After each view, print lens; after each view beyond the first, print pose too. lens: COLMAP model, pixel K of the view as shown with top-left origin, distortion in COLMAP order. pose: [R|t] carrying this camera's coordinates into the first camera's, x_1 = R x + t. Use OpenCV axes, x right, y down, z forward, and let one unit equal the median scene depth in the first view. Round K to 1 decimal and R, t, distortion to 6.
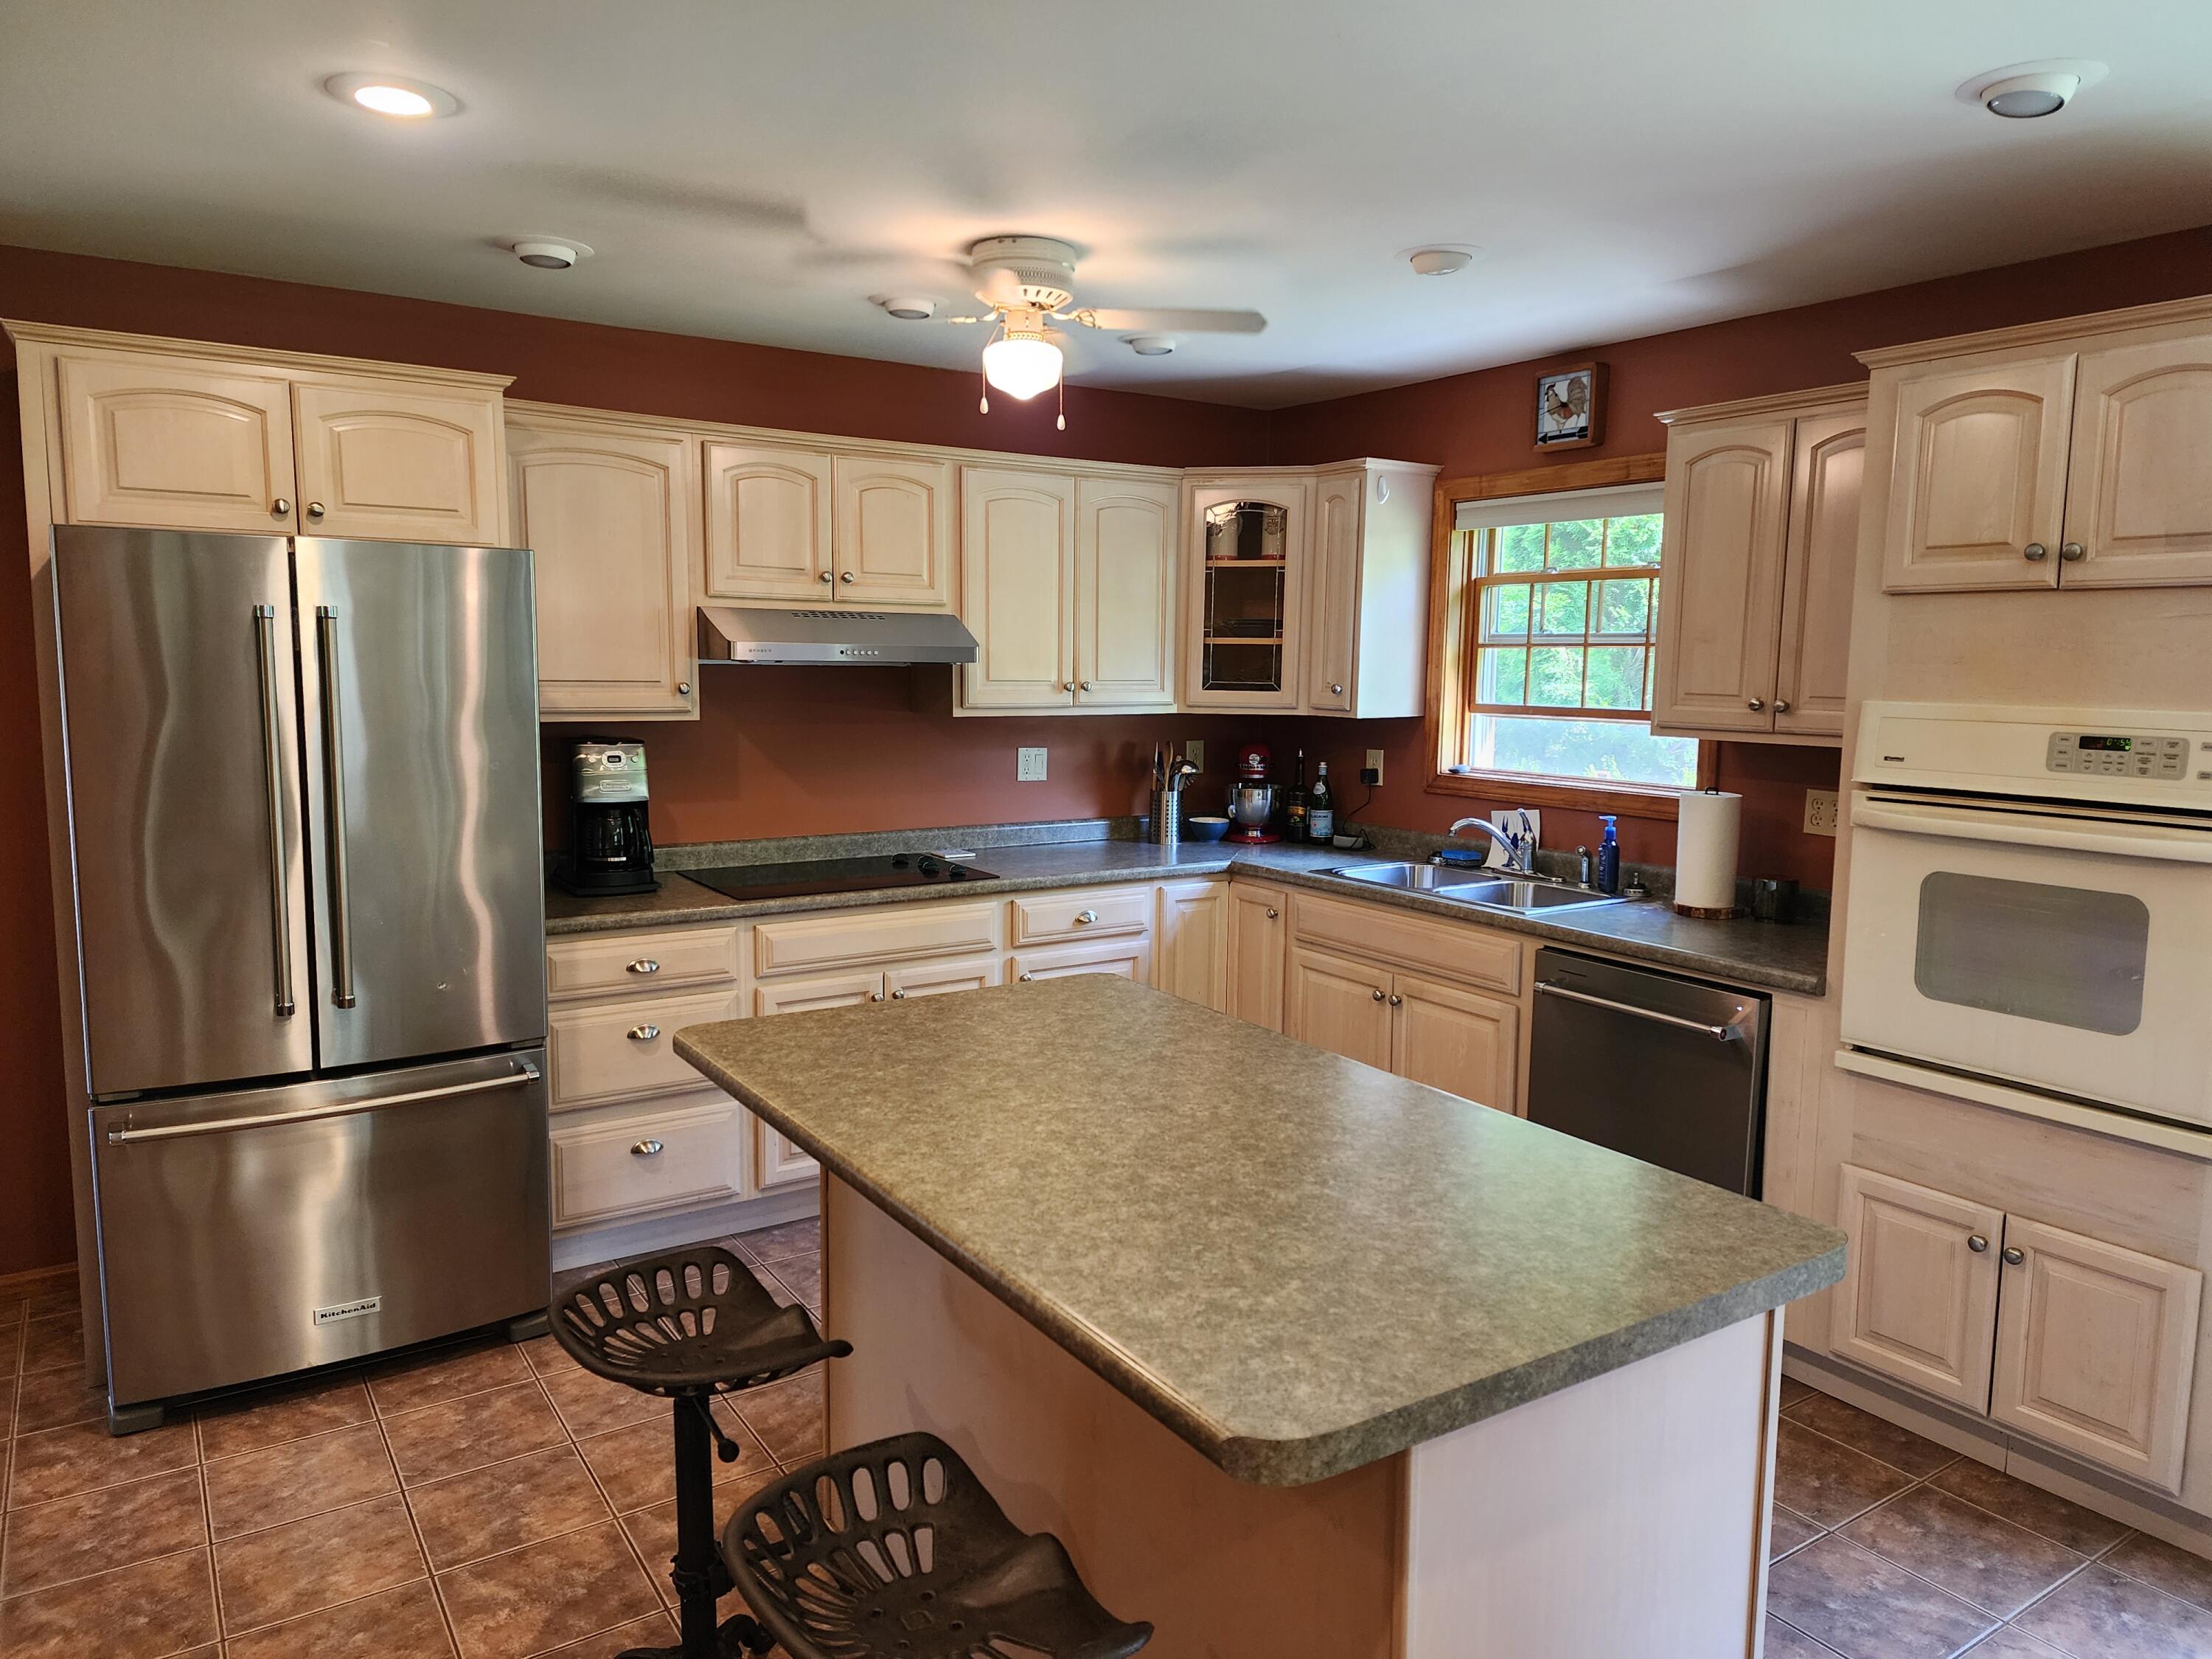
lens RADIAL K [[1487.4, 0, 1105.4], [0, 1487.4, 827.5], [0, 0, 1]] dist [0.054222, -0.017980]
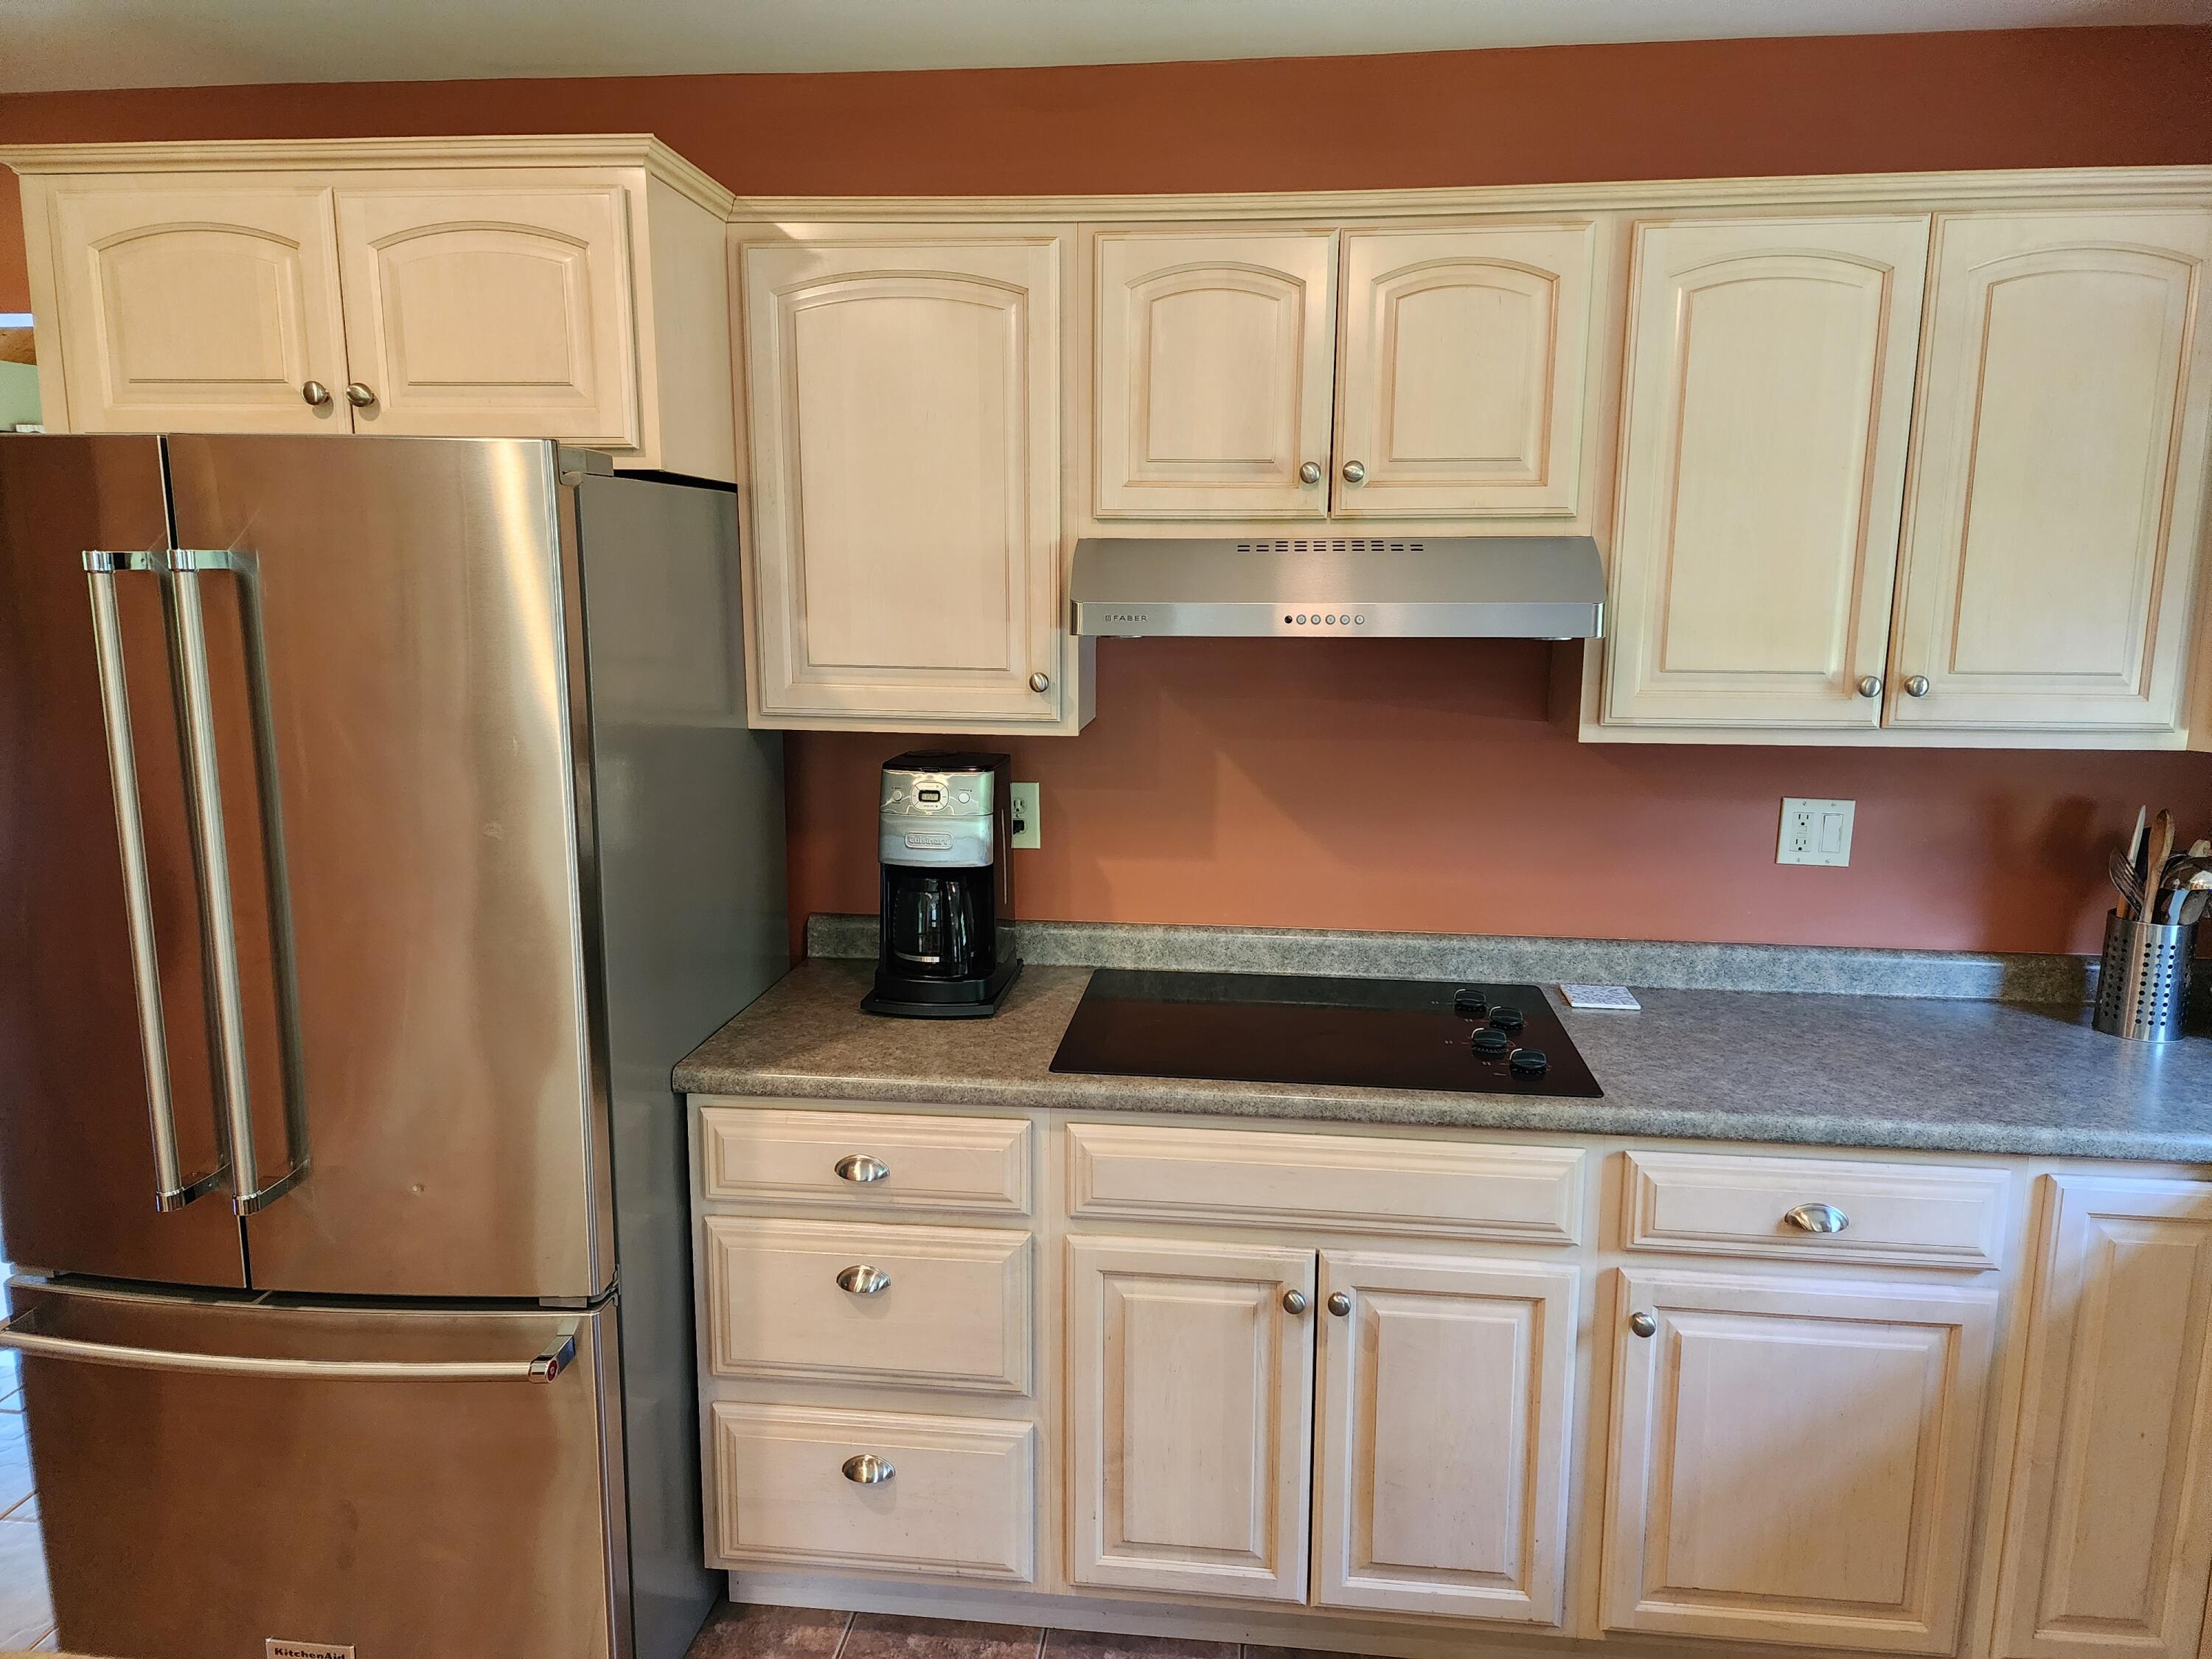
lens RADIAL K [[1487.4, 0, 1104.6], [0, 1487.4, 824.4], [0, 0, 1]] dist [0.054222, -0.017980]
pose [[0.771568, 0.096481, -0.628787, 0.096961], [-0.069080, 0.995294, 0.067952, -0.072972], [0.632384, -0.008993, 0.774603, 0.529931]]
